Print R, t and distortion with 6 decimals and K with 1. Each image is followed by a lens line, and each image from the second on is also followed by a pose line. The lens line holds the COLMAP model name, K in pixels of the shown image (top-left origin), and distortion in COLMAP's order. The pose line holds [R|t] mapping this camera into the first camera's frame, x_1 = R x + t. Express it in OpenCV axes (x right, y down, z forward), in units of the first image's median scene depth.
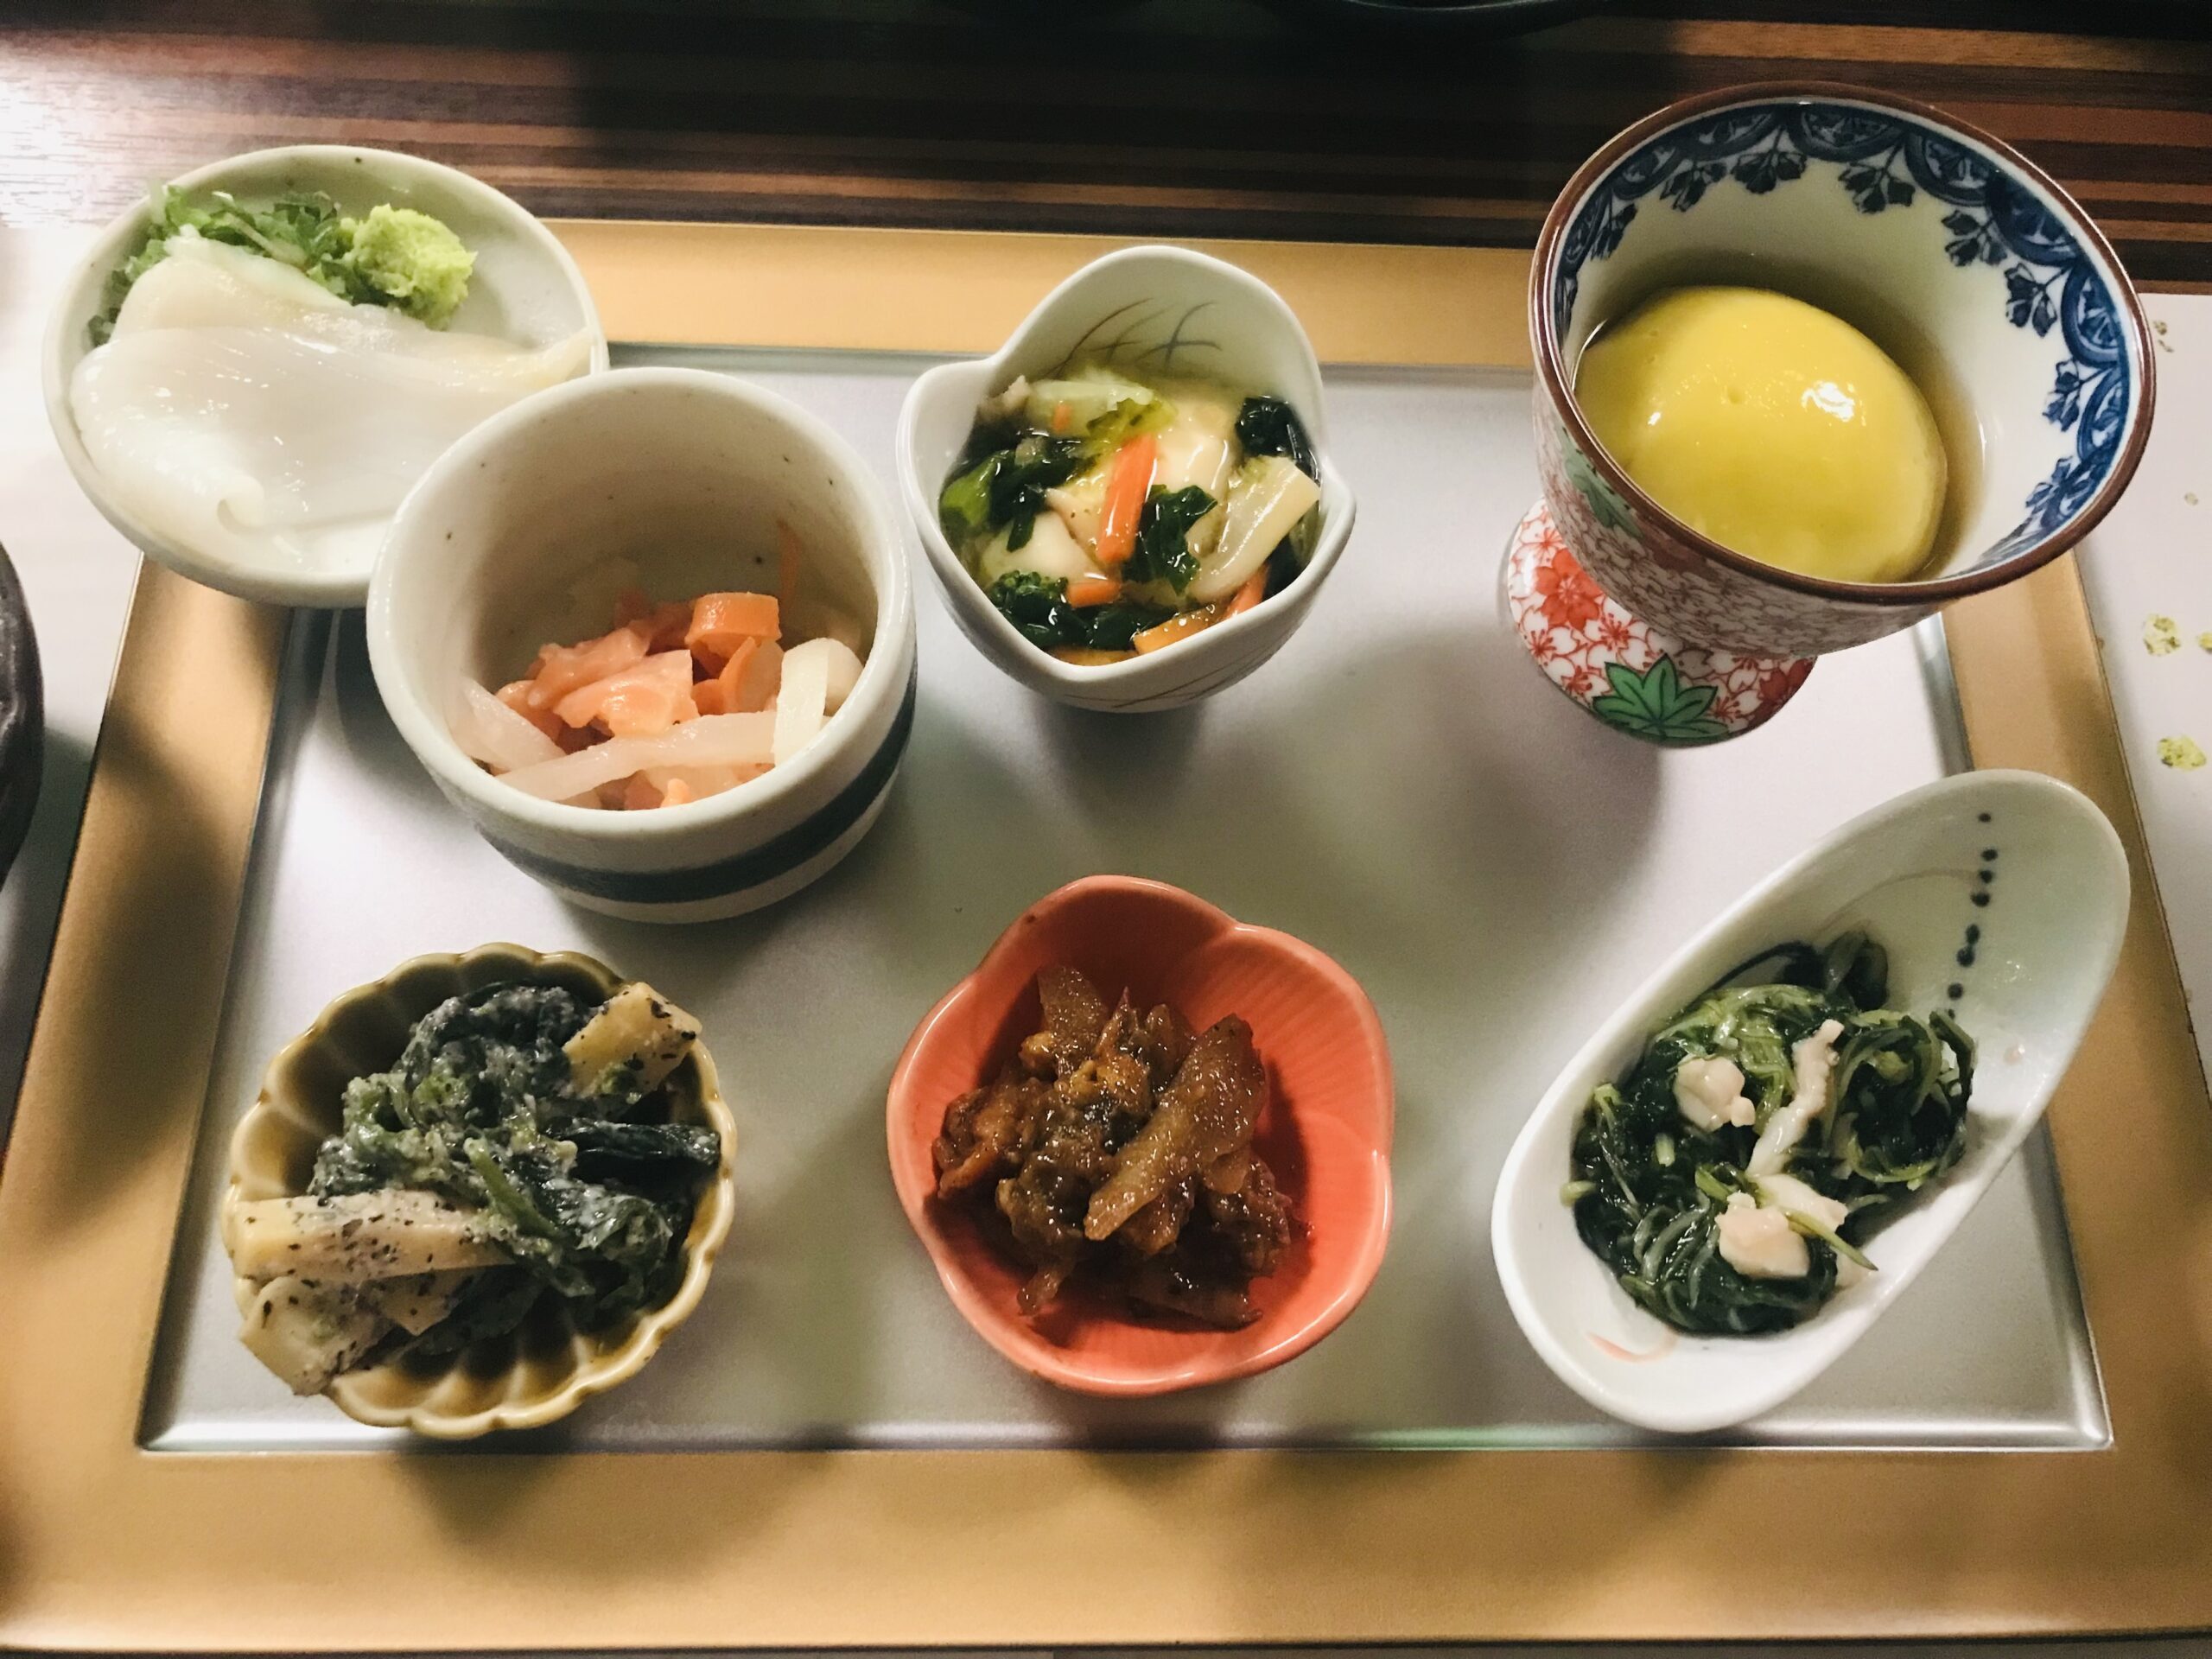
lens RADIAL K [[1855.9, 0, 1116.3], [0, 1855.9, 826.7], [0, 0, 1]] dist [0.006058, 0.011268]
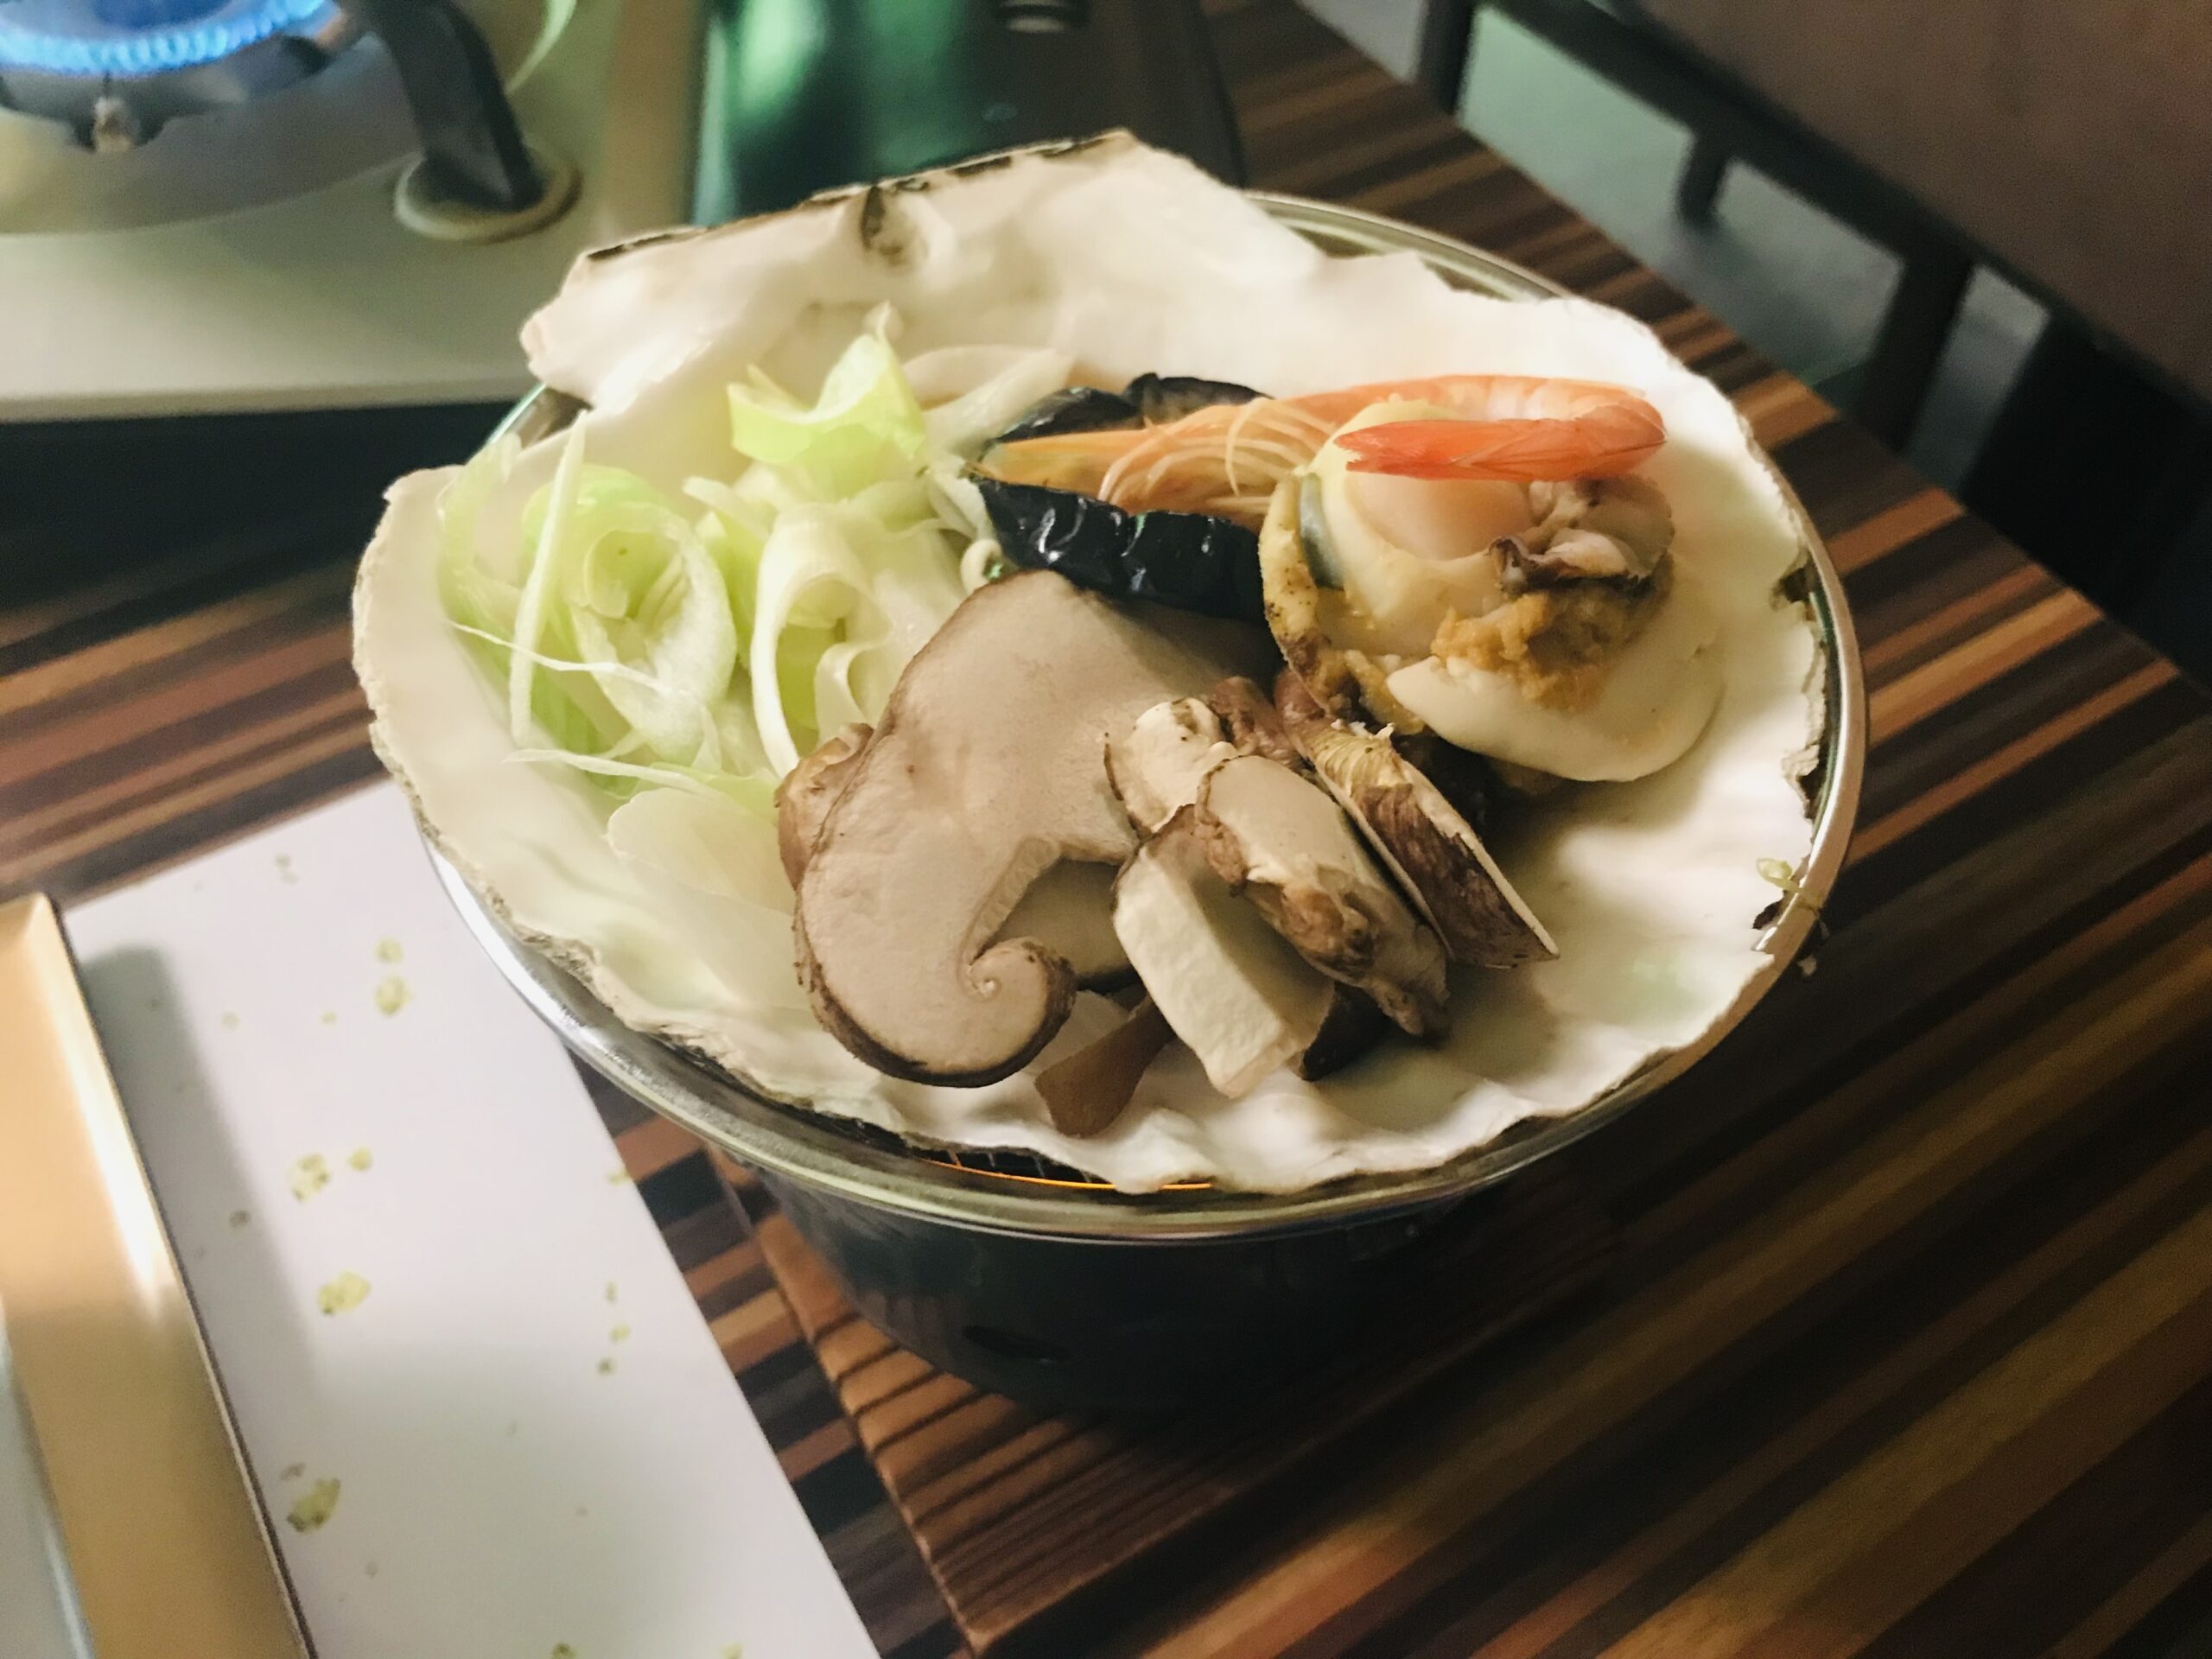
lens RADIAL K [[1855.9, 0, 1116.3], [0, 1855.9, 826.7], [0, 0, 1]] dist [0.006058, 0.011268]
pose [[0.848330, -0.433967, 0.303329, 0.860182], [0.494381, 0.854319, -0.160394, 0.120312], [-0.189534, 0.286027, 0.939290, -0.006383]]
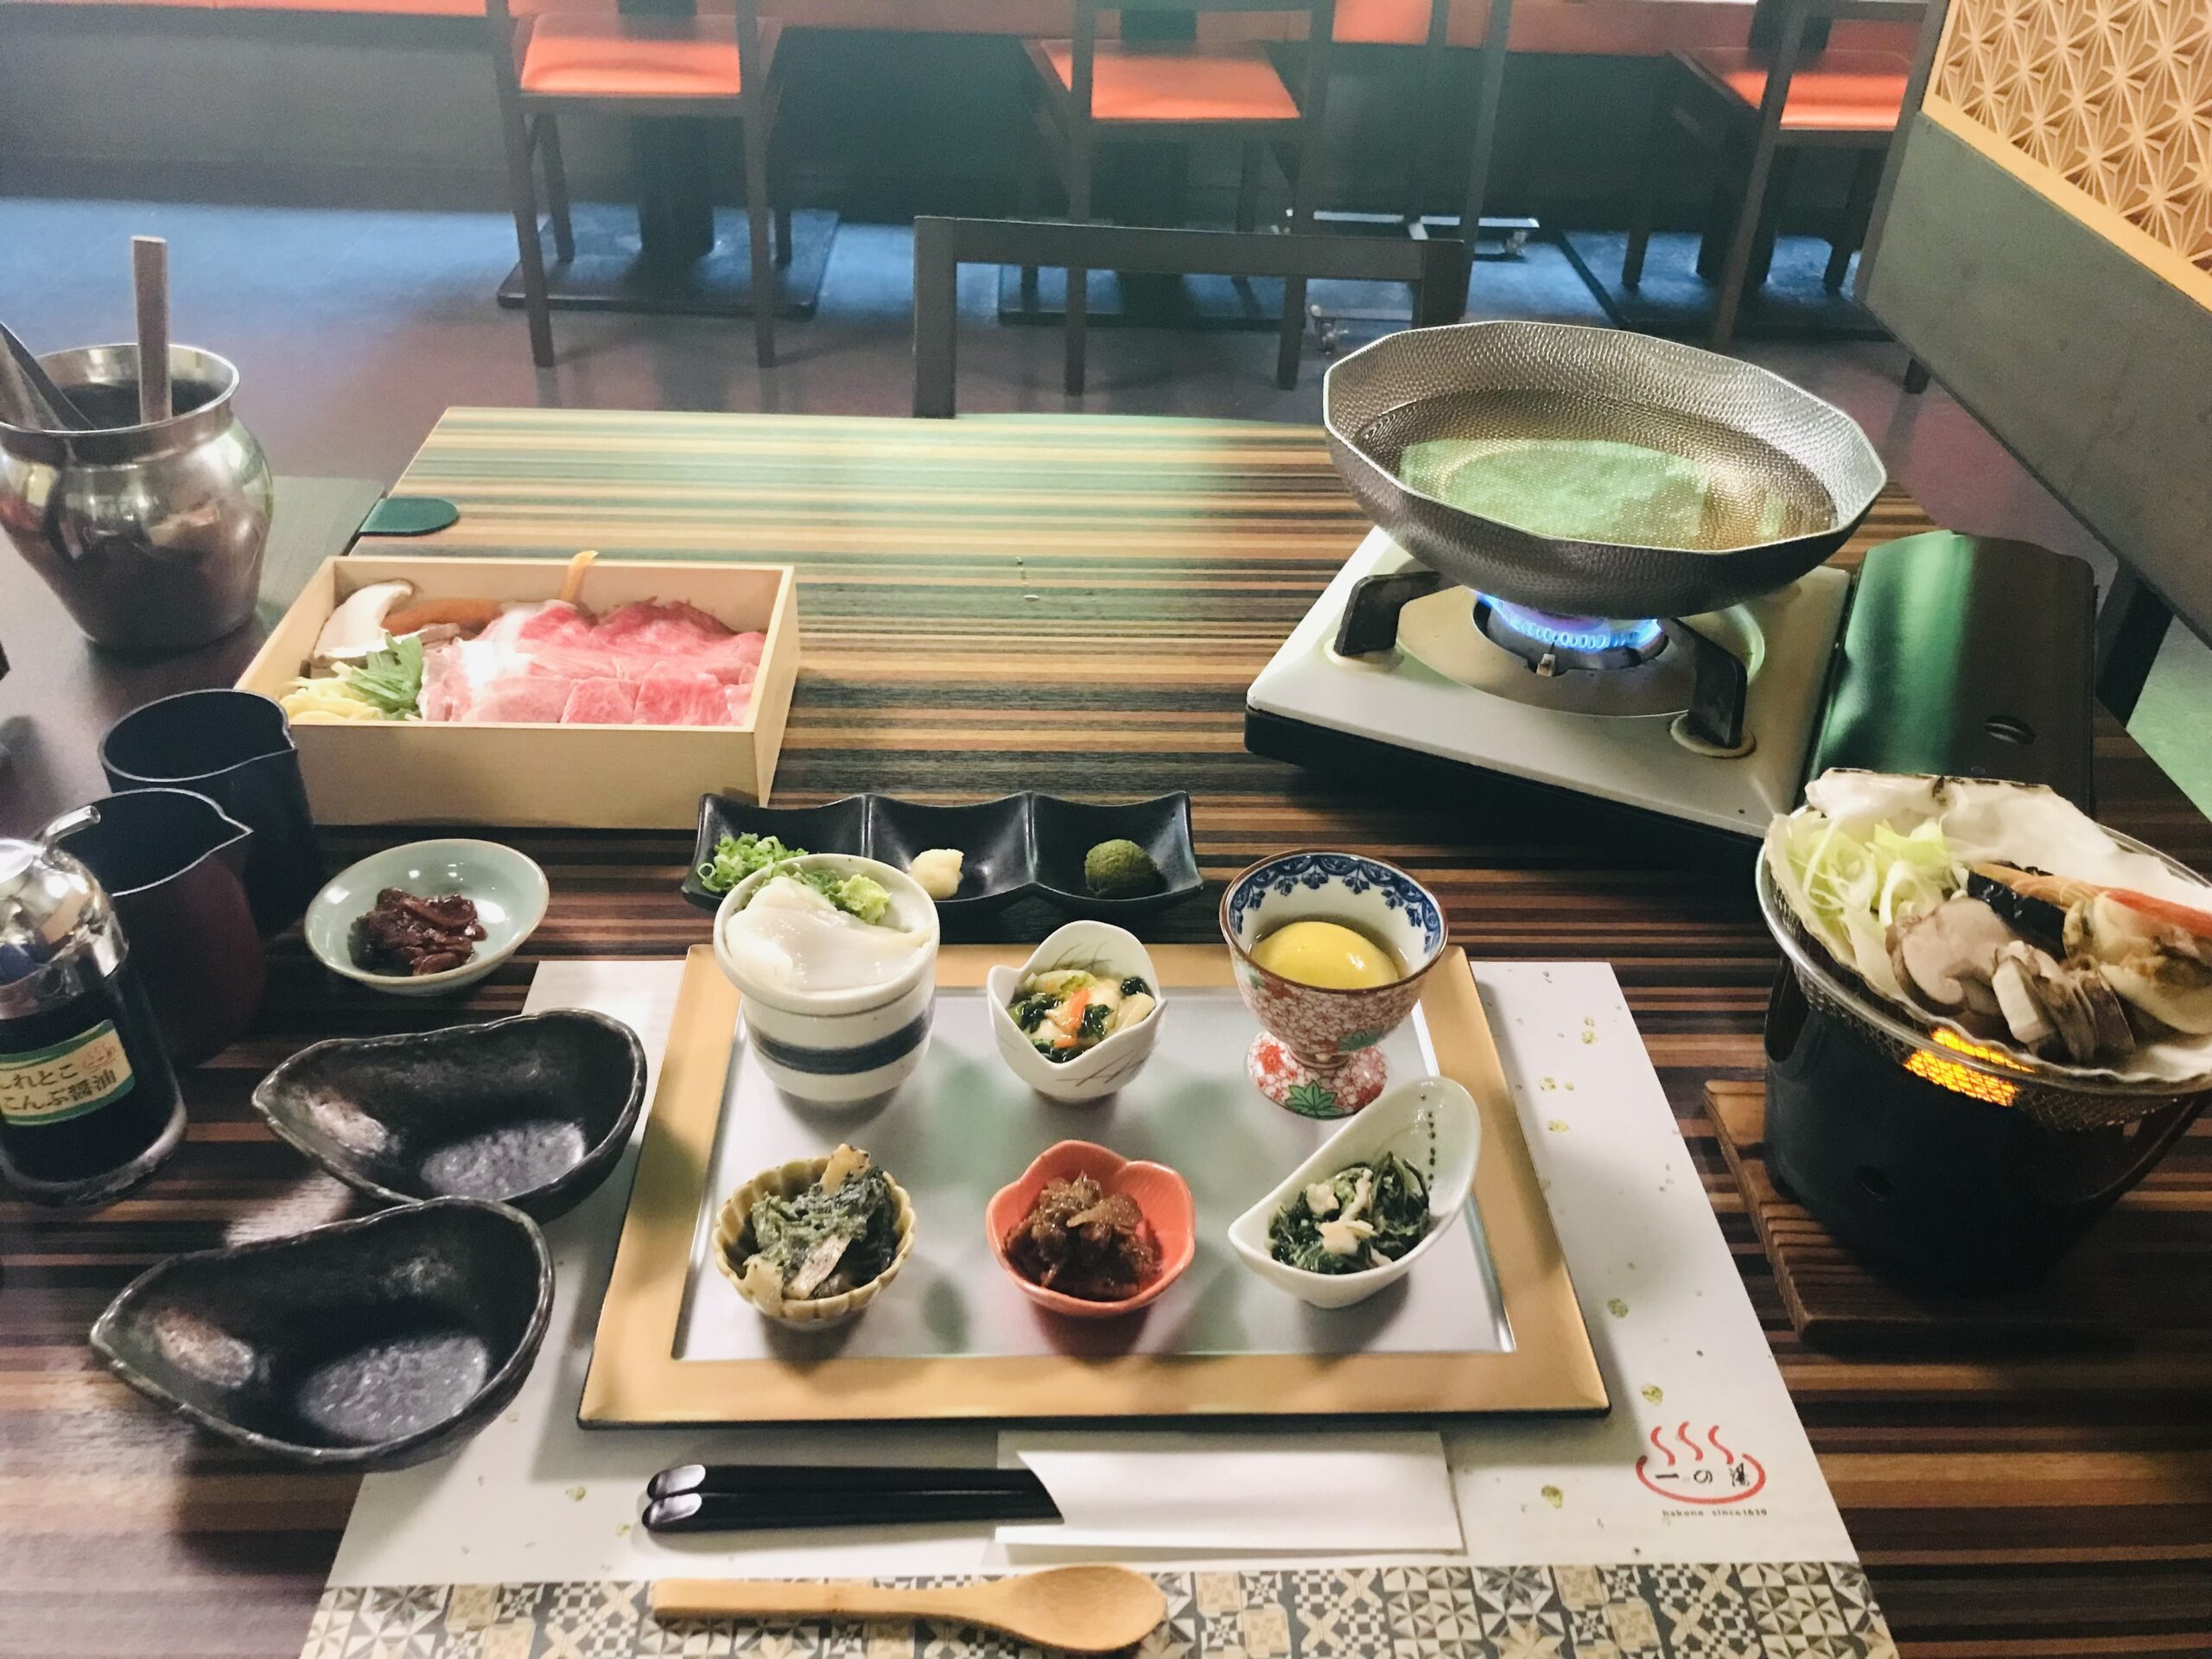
lens RADIAL K [[1855.9, 0, 1116.3], [0, 1855.9, 826.7], [0, 0, 1]] dist [0.006058, 0.011268]
pose [[0.999125, -0.036881, 0.019724, 0.018288], [0.041746, 0.850495, -0.524324, 0.953154], [0.002562, 0.524688, 0.851291, -1.286603]]
